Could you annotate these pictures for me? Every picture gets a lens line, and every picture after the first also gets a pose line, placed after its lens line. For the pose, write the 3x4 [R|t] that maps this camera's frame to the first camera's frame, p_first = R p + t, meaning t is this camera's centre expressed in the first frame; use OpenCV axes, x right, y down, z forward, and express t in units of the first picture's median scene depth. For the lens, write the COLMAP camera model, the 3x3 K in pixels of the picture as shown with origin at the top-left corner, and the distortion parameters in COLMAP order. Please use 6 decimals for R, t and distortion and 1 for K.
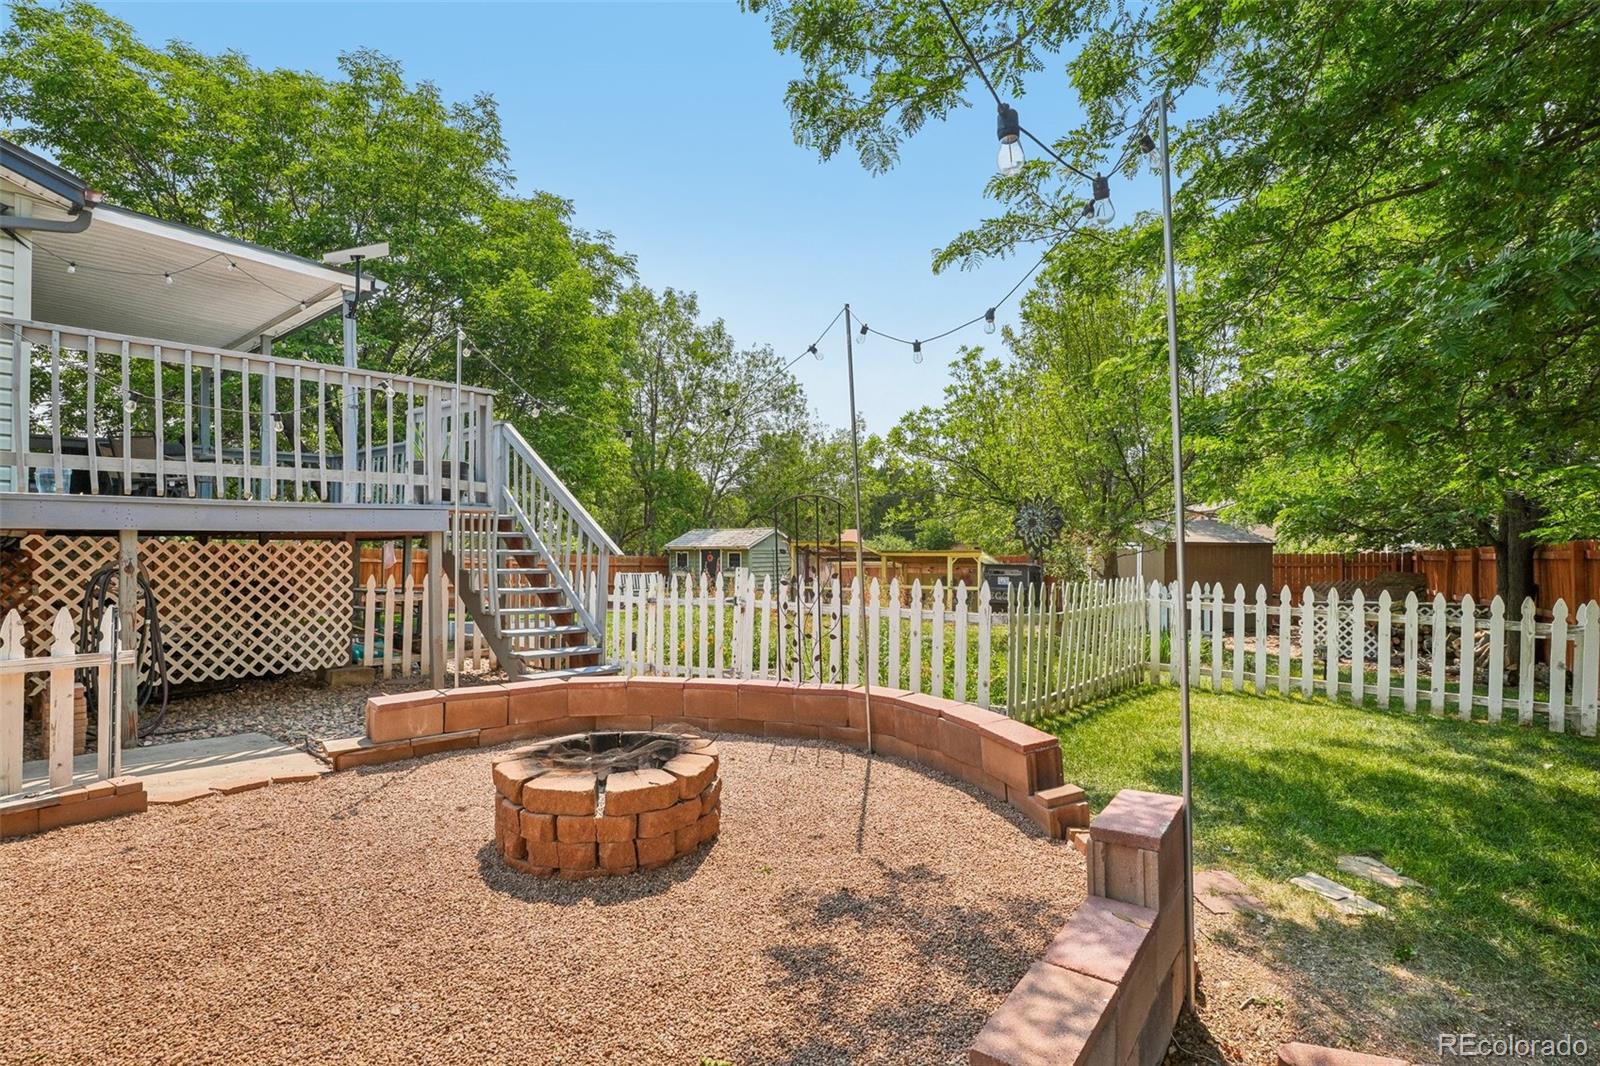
lens RADIAL K [[768.6, 0, 807.4], [0, 768.6, 532.9], [0, 0, 1]] dist [-0.031493, -0.000027]
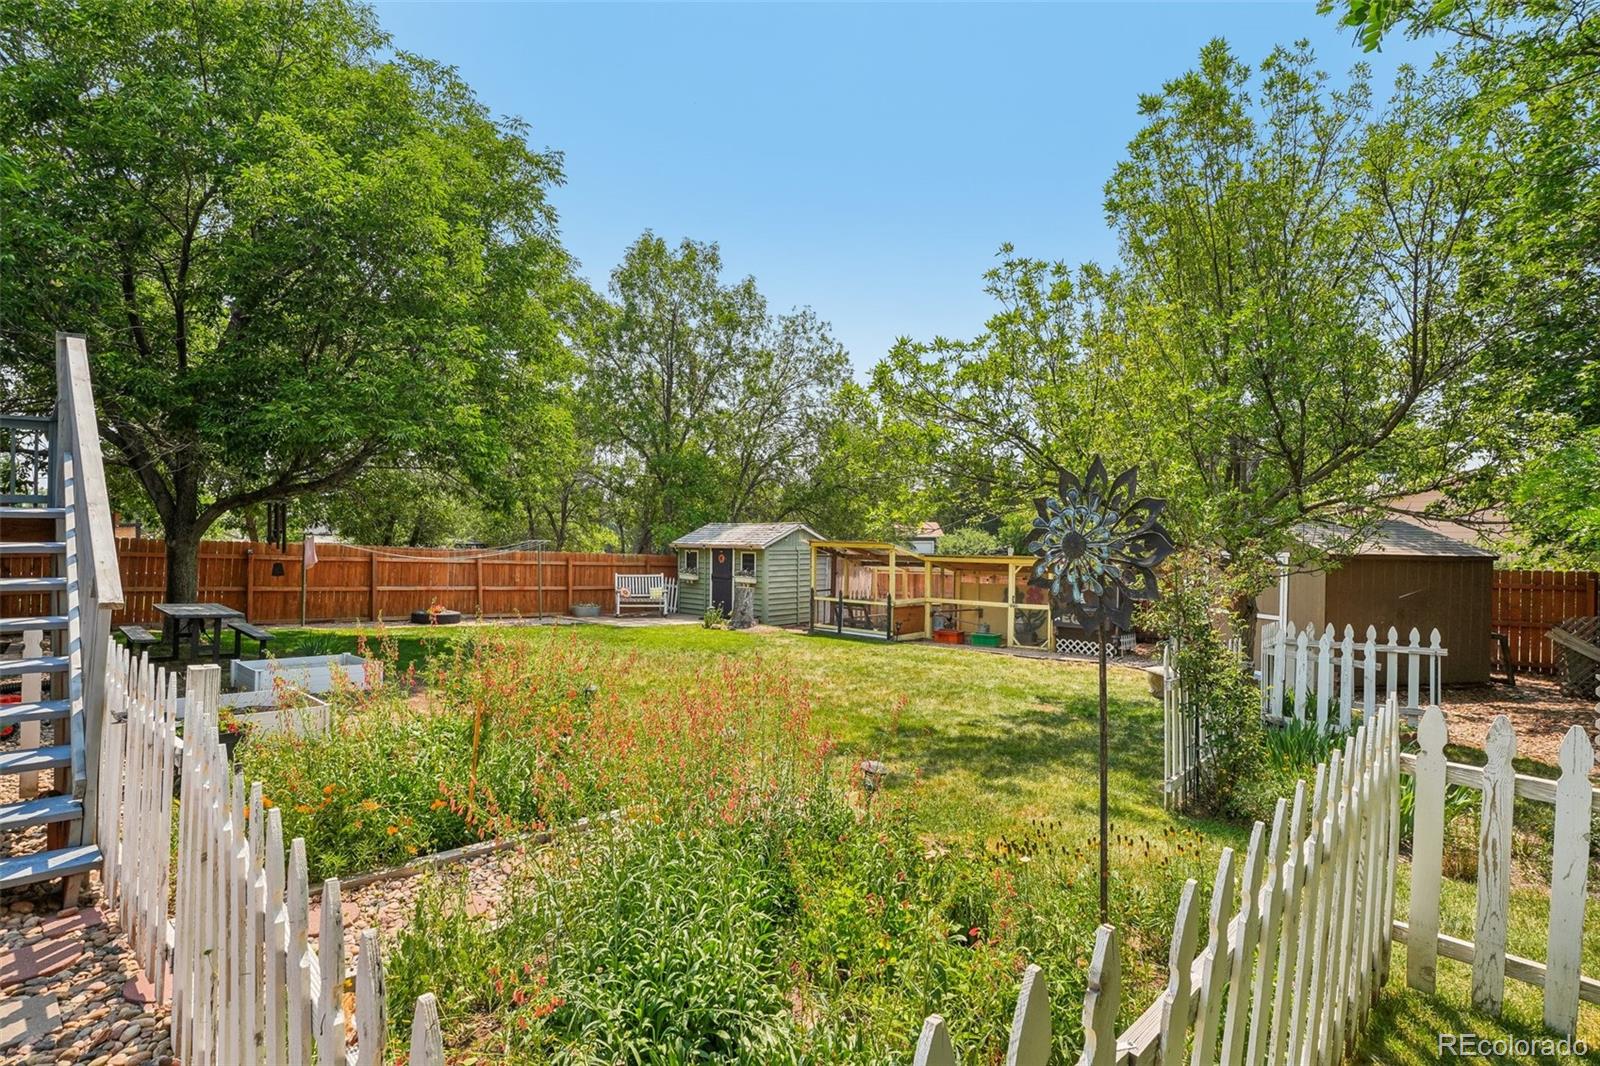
lens RADIAL K [[782.2, 0, 796.5], [0, 782.2, 538.7], [0, 0, 1]] dist [-0.040497, 0.008570]
pose [[0.992100, 0.013507, -0.124718, 0.055971], [-0.011189, 0.999752, 0.019268, -0.005665], [0.124948, -0.017720, 0.992005, 0.166173]]
